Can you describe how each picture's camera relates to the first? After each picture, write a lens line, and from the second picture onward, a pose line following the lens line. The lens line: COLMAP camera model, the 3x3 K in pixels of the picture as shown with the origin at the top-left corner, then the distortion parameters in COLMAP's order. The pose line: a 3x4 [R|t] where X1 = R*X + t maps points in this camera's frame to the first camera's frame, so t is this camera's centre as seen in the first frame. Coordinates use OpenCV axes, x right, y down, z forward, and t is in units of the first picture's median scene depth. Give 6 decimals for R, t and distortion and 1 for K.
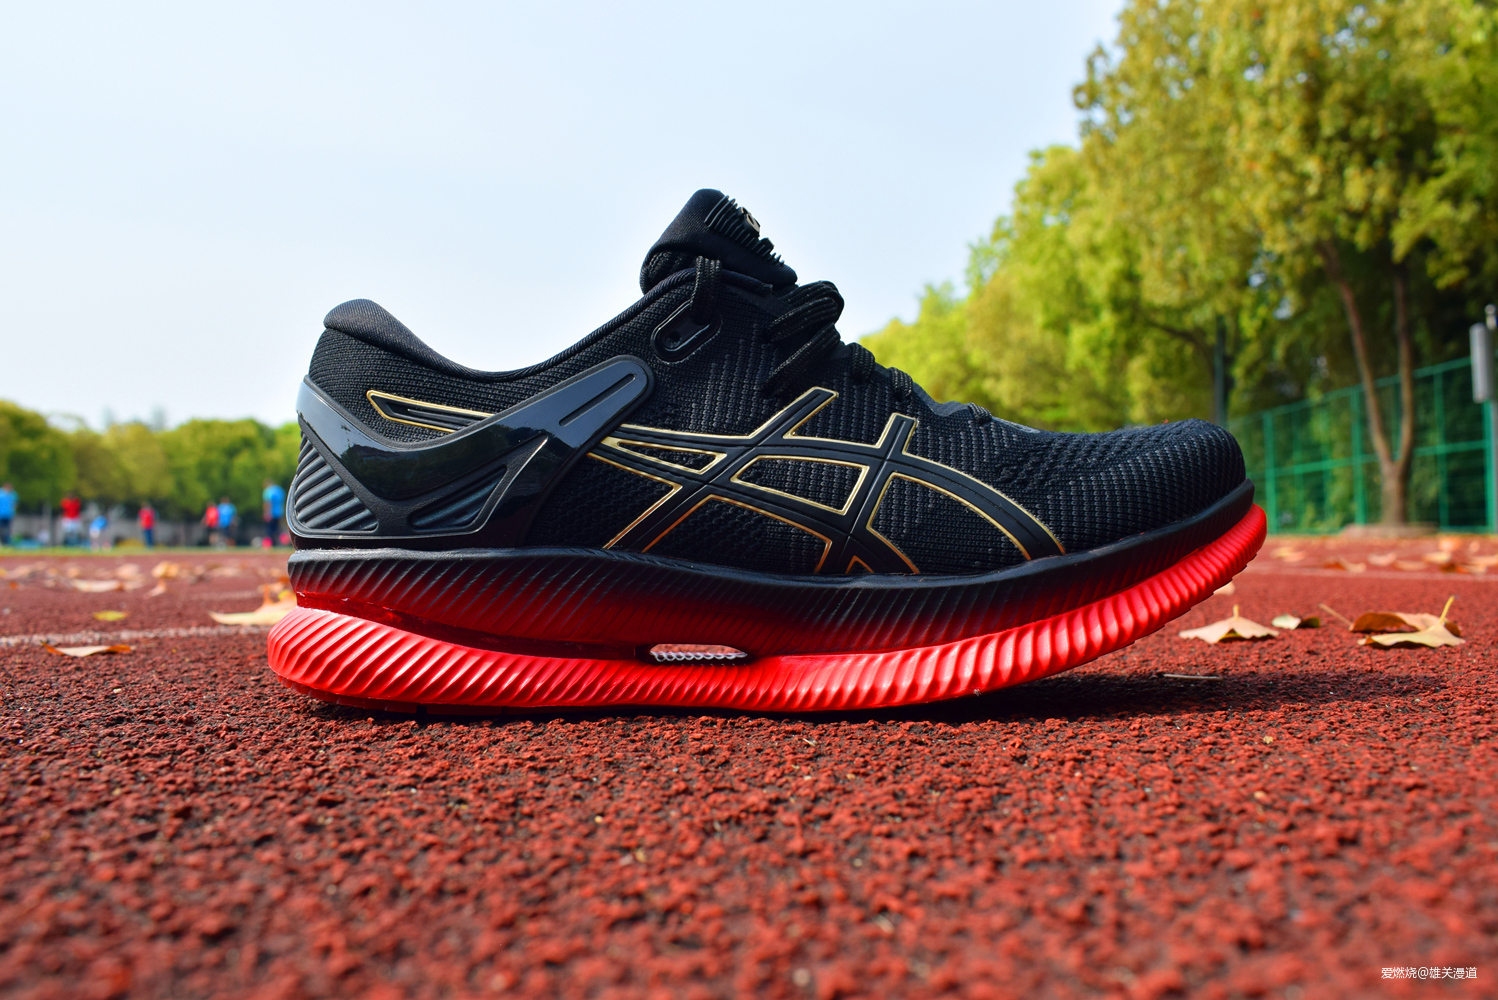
lens RADIAL K [[1350.9, 0, 757.1], [0, 1350.9, 505.6], [0, 0, 1]] dist [-0.004651, -0.002838]
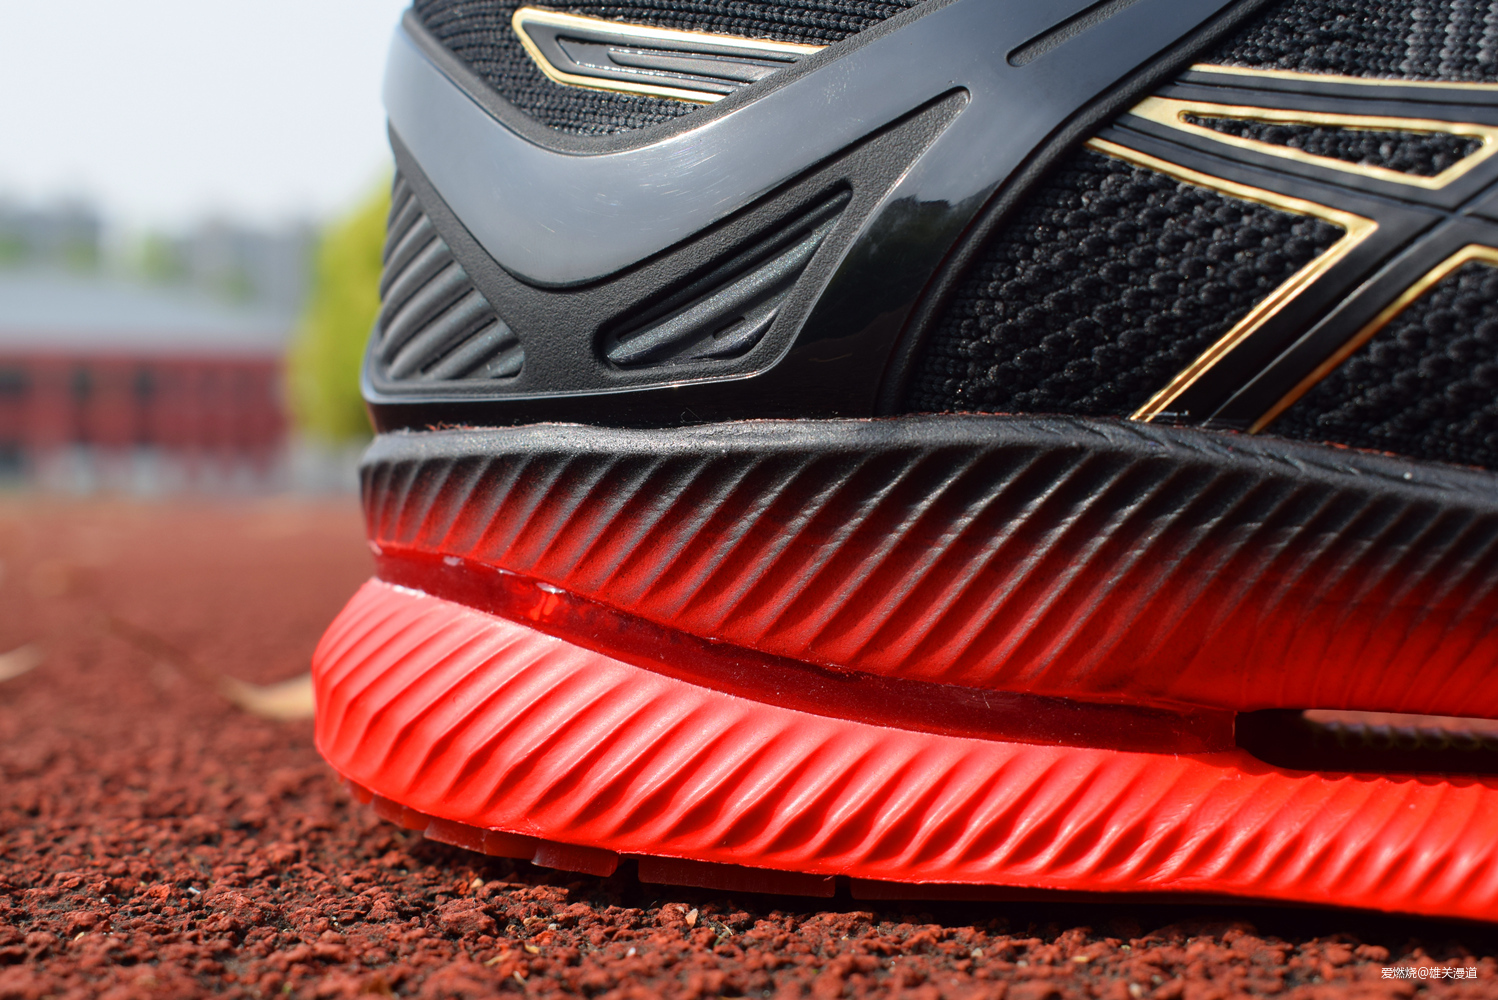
lens RADIAL K [[2154.1, 0, 753.1], [0, 2154.1, 500.7], [0, 0, 1]] dist [-0.023341, 0.000000]
pose [[0.937861, 0.006560, -0.346949, -0.016451], [0.010305, 0.998854, 0.046742, 0.025417], [0.346858, -0.047413, 0.936718, 0.464490]]
